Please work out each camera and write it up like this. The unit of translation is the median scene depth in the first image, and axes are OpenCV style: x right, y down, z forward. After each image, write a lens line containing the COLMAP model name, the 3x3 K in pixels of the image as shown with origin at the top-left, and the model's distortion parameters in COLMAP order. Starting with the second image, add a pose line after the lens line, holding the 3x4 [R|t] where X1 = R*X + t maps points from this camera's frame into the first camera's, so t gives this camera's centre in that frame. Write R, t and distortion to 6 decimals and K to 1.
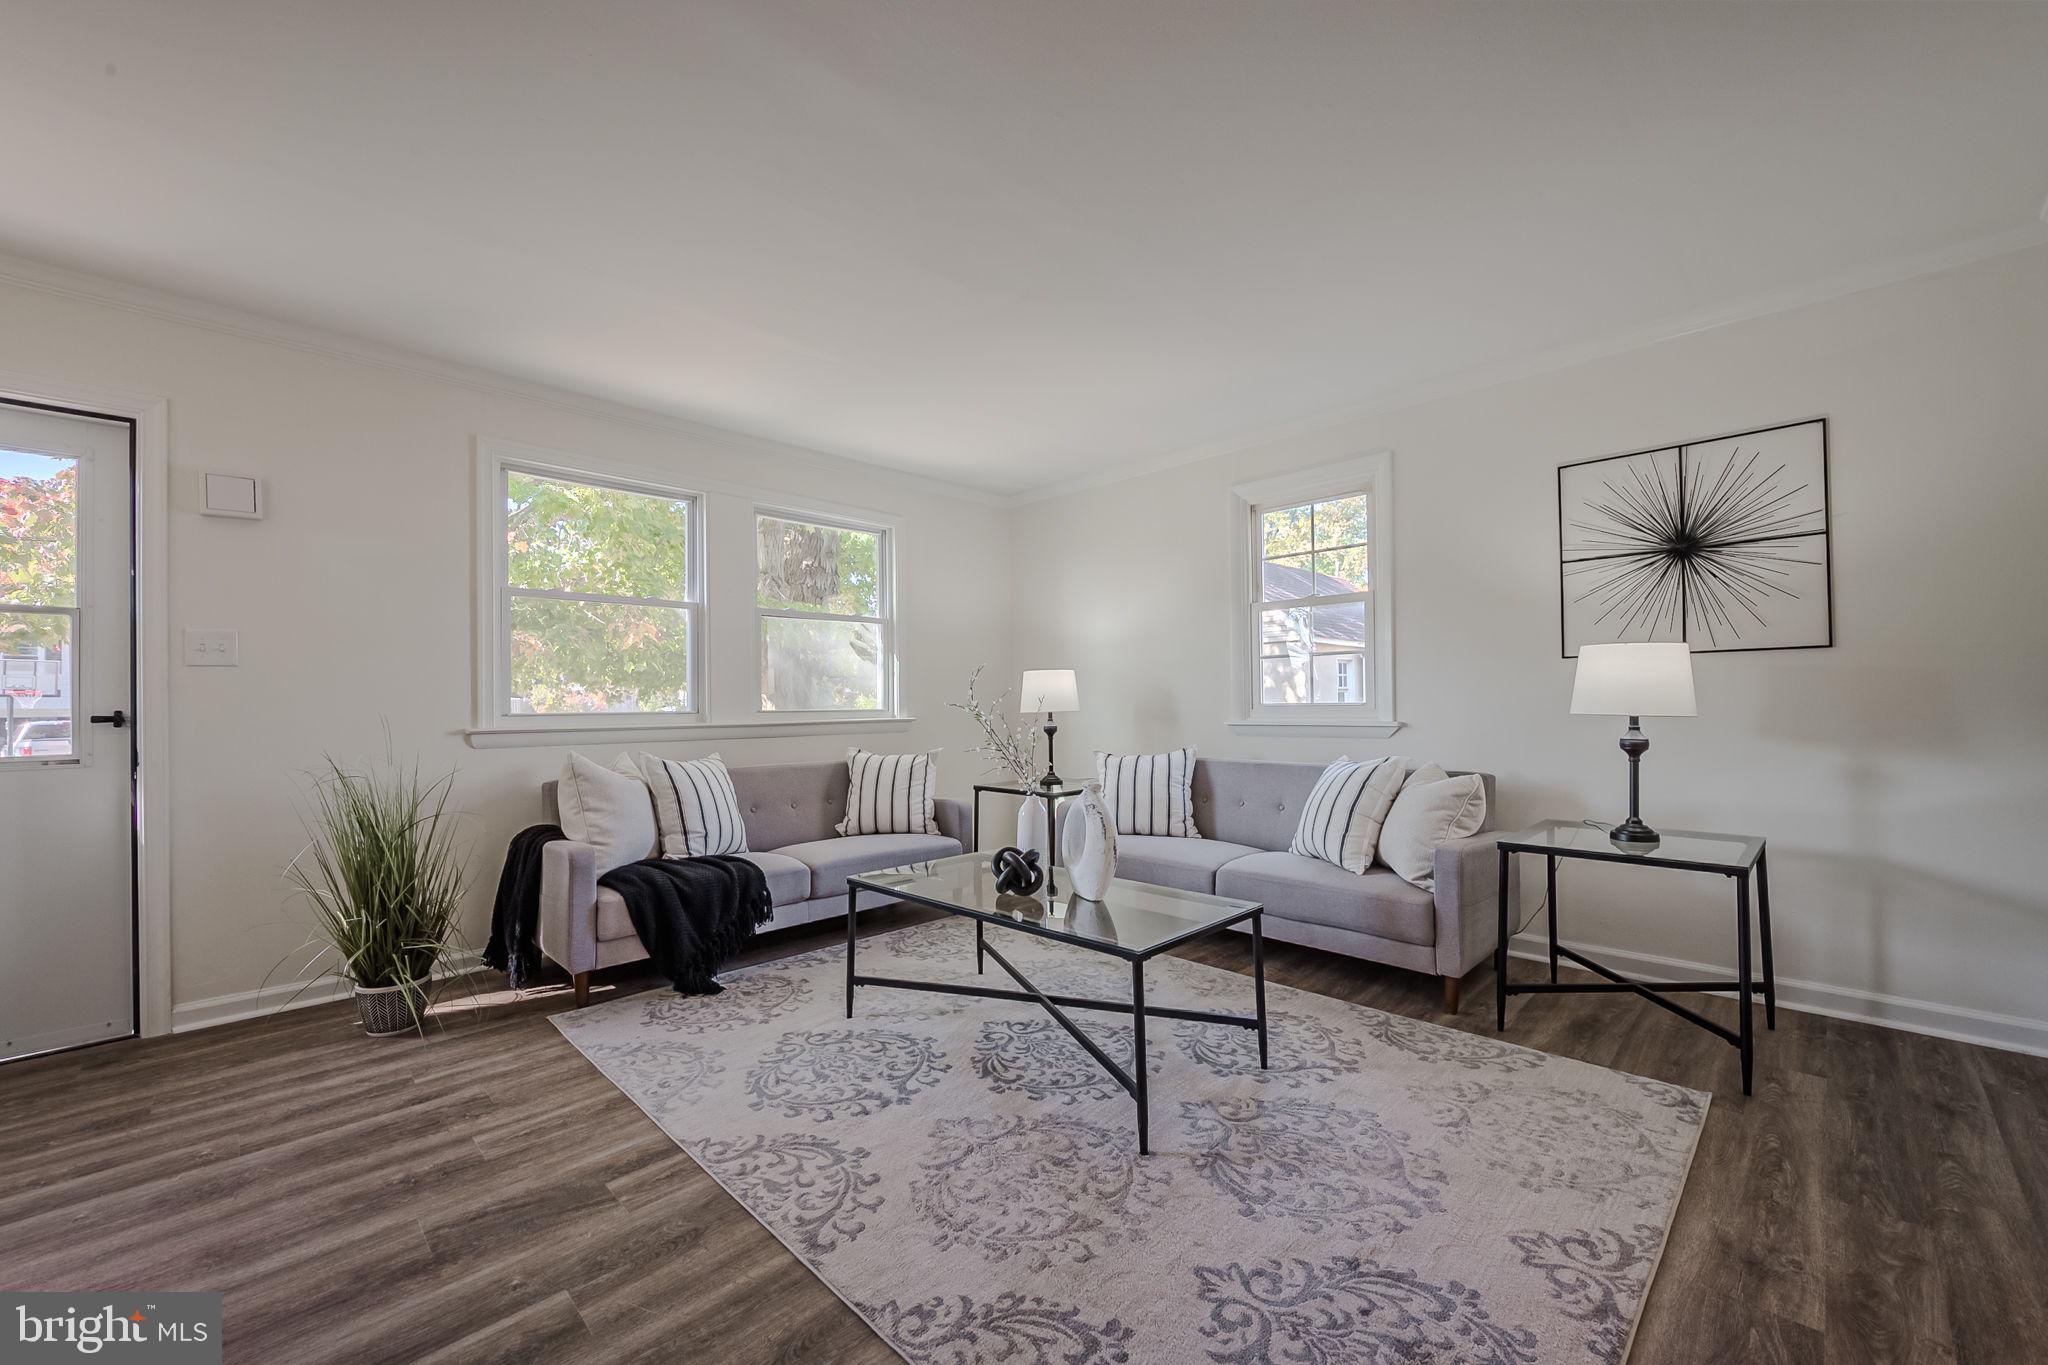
lens RADIAL K [[865.2, 0, 1024.0], [0, 865.2, 682.5], [0, 0, 1]] dist [-0.002792, -0.000147]
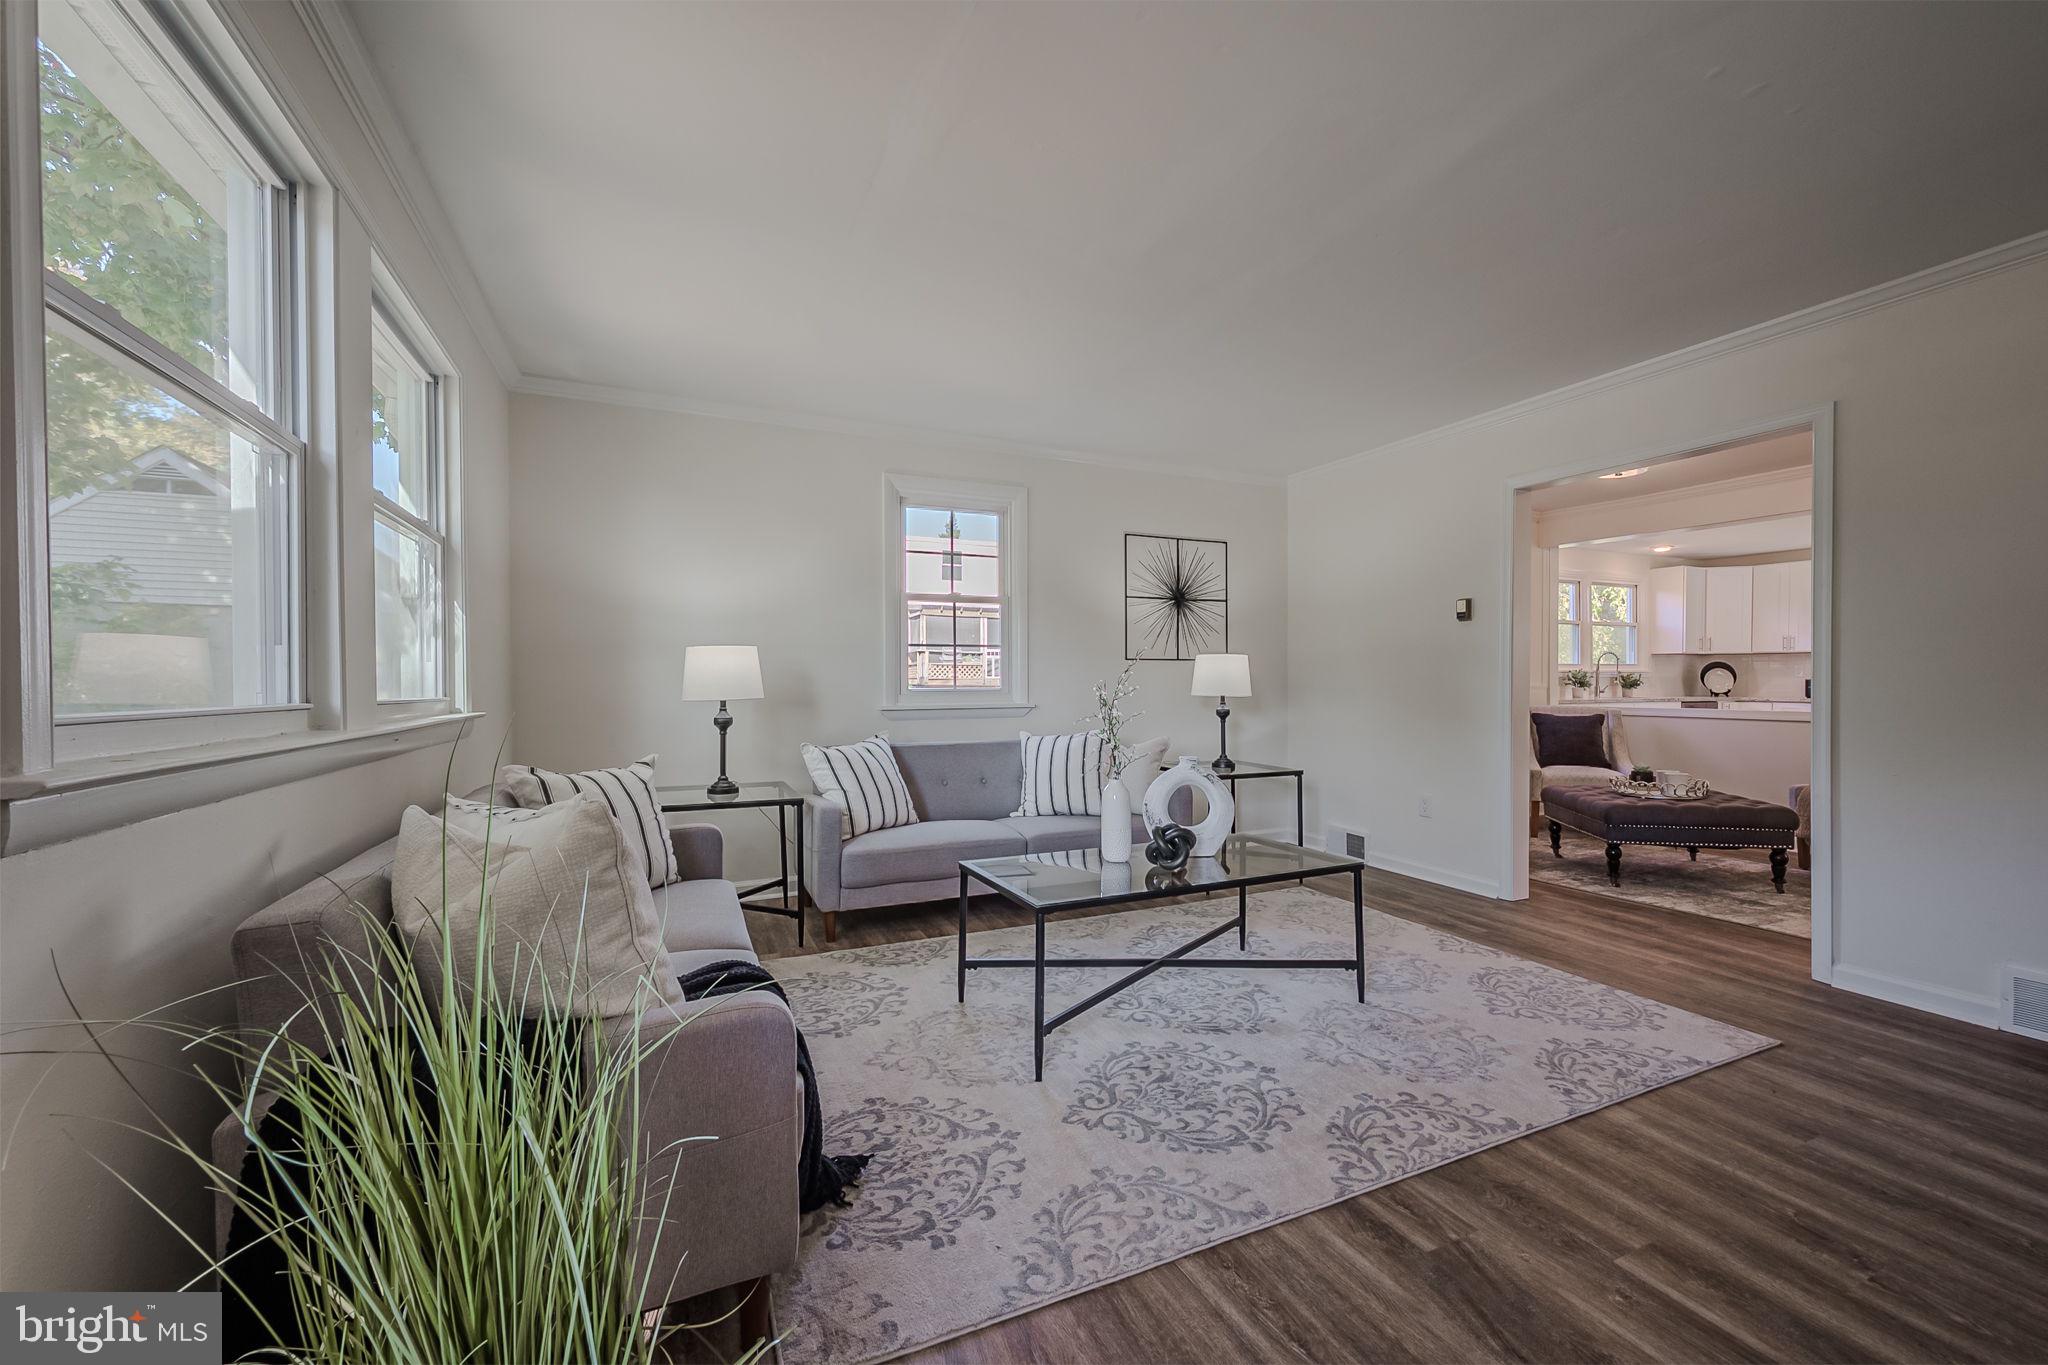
lens RADIAL K [[865.2, 0, 1024.0], [0, 865.2, 682.5], [0, 0, 1]] dist [-0.002792, -0.000147]
pose [[0.292957, 0.006723, 0.956102, -1.051700], [-0.023640, 0.999721, 0.000213, 0.019985], [-0.955833, -0.022665, 0.293034, 0.846193]]
